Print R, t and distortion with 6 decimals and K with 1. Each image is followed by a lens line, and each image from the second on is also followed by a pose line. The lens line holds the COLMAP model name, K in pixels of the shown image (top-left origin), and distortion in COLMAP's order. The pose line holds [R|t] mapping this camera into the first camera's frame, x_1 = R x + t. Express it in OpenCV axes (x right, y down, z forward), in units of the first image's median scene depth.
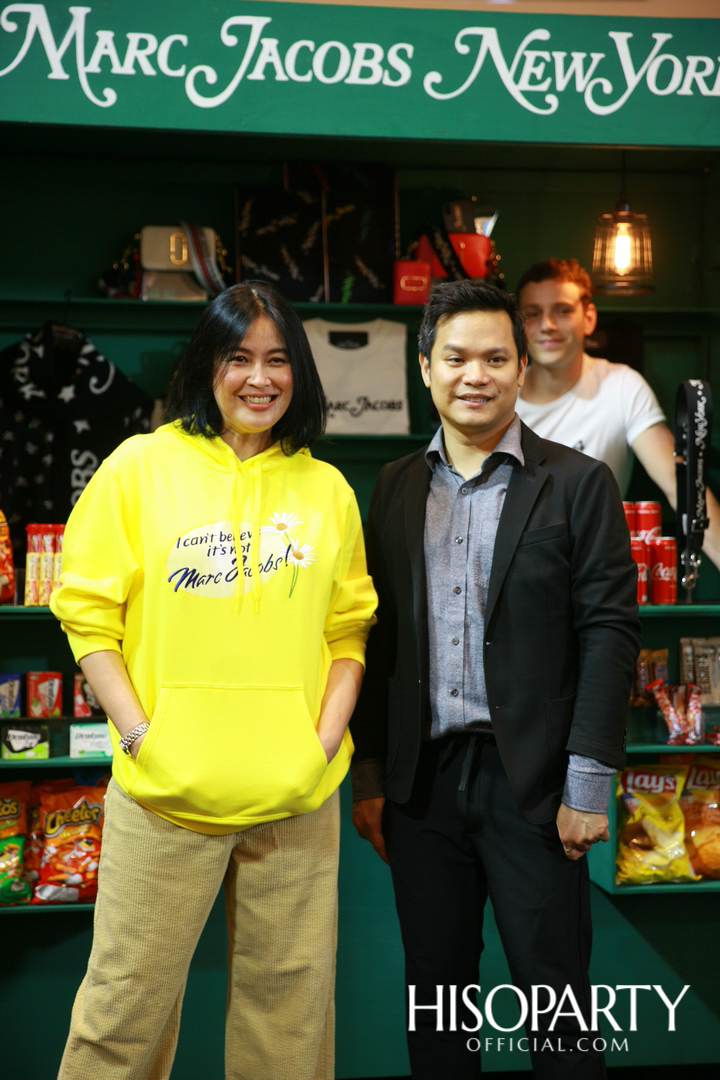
lens RADIAL K [[1996.9, 0, 357.4], [0, 1996.9, 542.5], [0, 0, 1]] dist [0.209676, 0.000000]
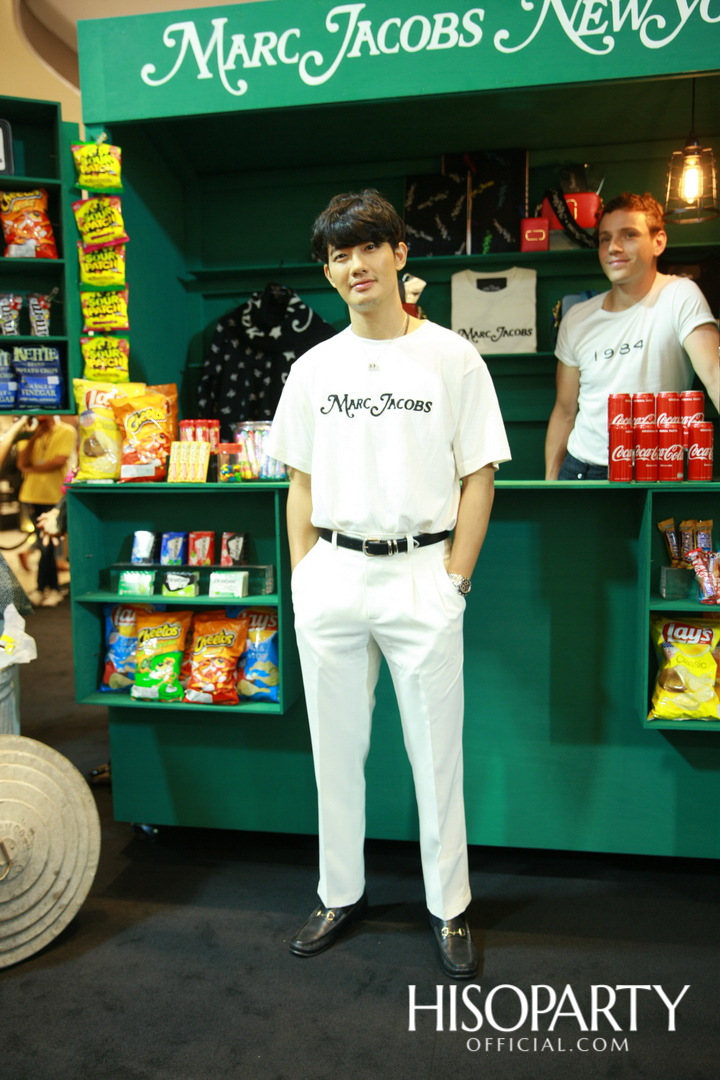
lens RADIAL K [[917.1, 0, 354.6], [0, 917.1, 540.3], [0, 0, 1]] dist [-0.053110, 0.080122]
pose [[0.936366, 0.021424, -0.350370, 0.147988], [0.011070, 0.995837, 0.090477, 0.015159], [0.350850, -0.088599, 0.932231, 0.443202]]
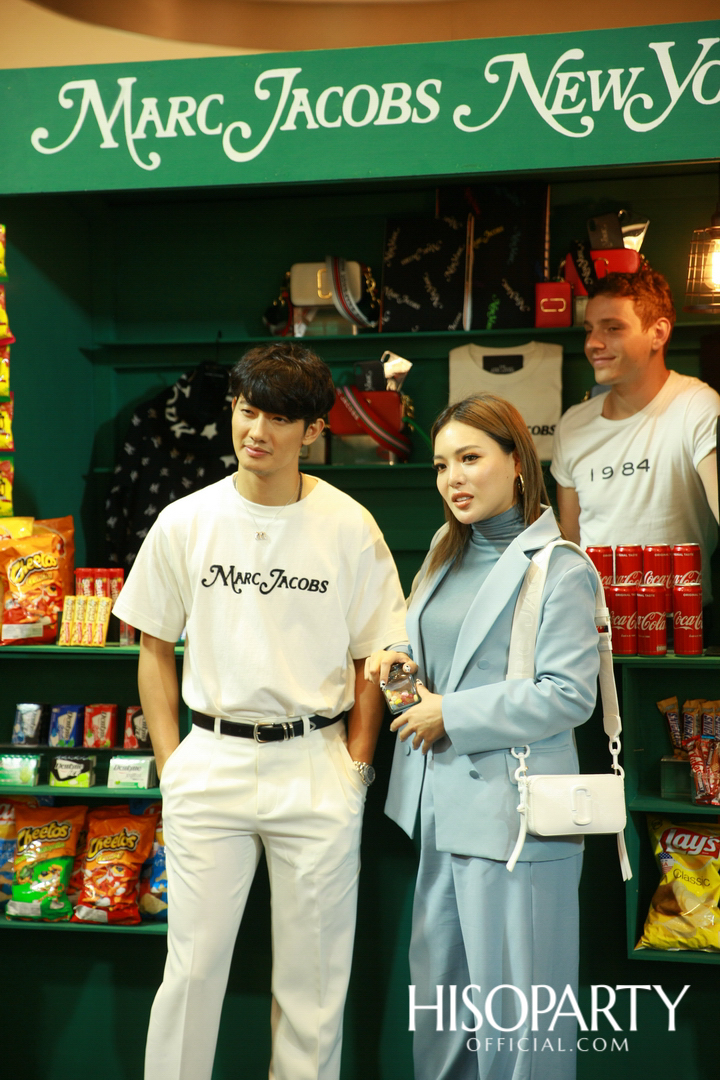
lens RADIAL K [[1996.9, 0, 353.1], [0, 1996.9, 540.8], [0, 0, 1]] dist [0.209676, 0.000000]
pose [[0.909581, 0.002744, -0.415518, 0.392091], [0.009603, 0.999572, 0.027622, -0.048854], [0.415416, -0.029115, 0.909165, 0.082452]]
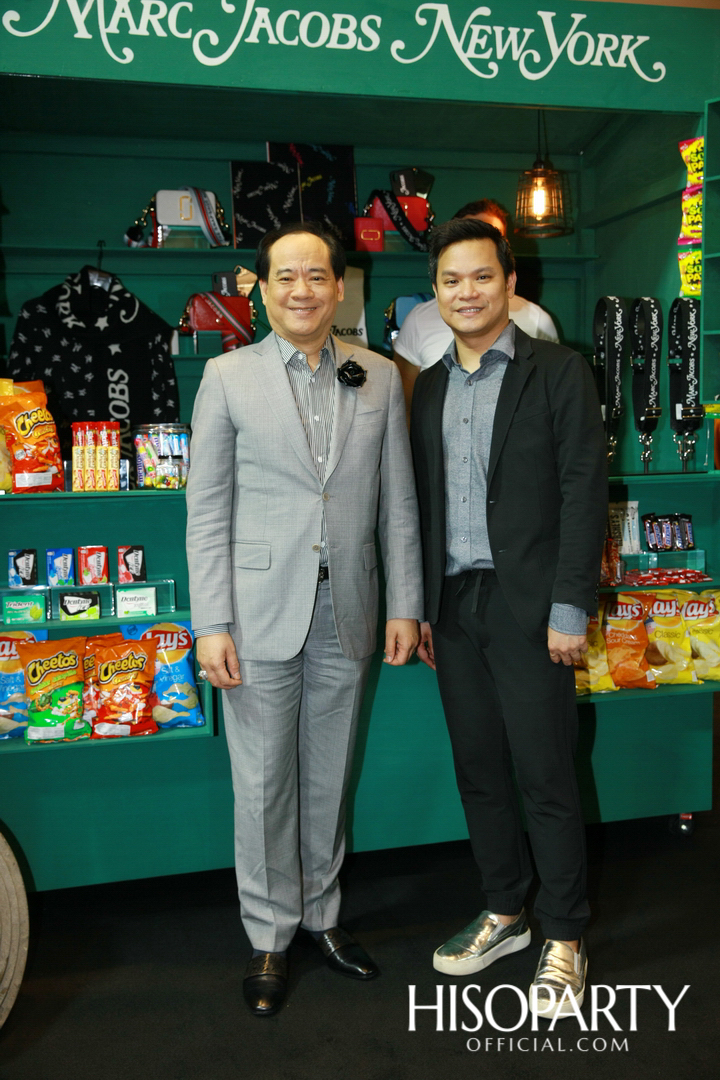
lens RADIAL K [[1099.0, 0, 360.1], [0, 1099.0, 539.8], [0, 0, 1]] dist [0.027925, 0.000000]
pose [[0.996513, -0.031840, 0.077129, -0.045122], [0.025975, 0.996778, 0.075884, 0.014065], [-0.079296, -0.073616, 0.994129, 0.319566]]
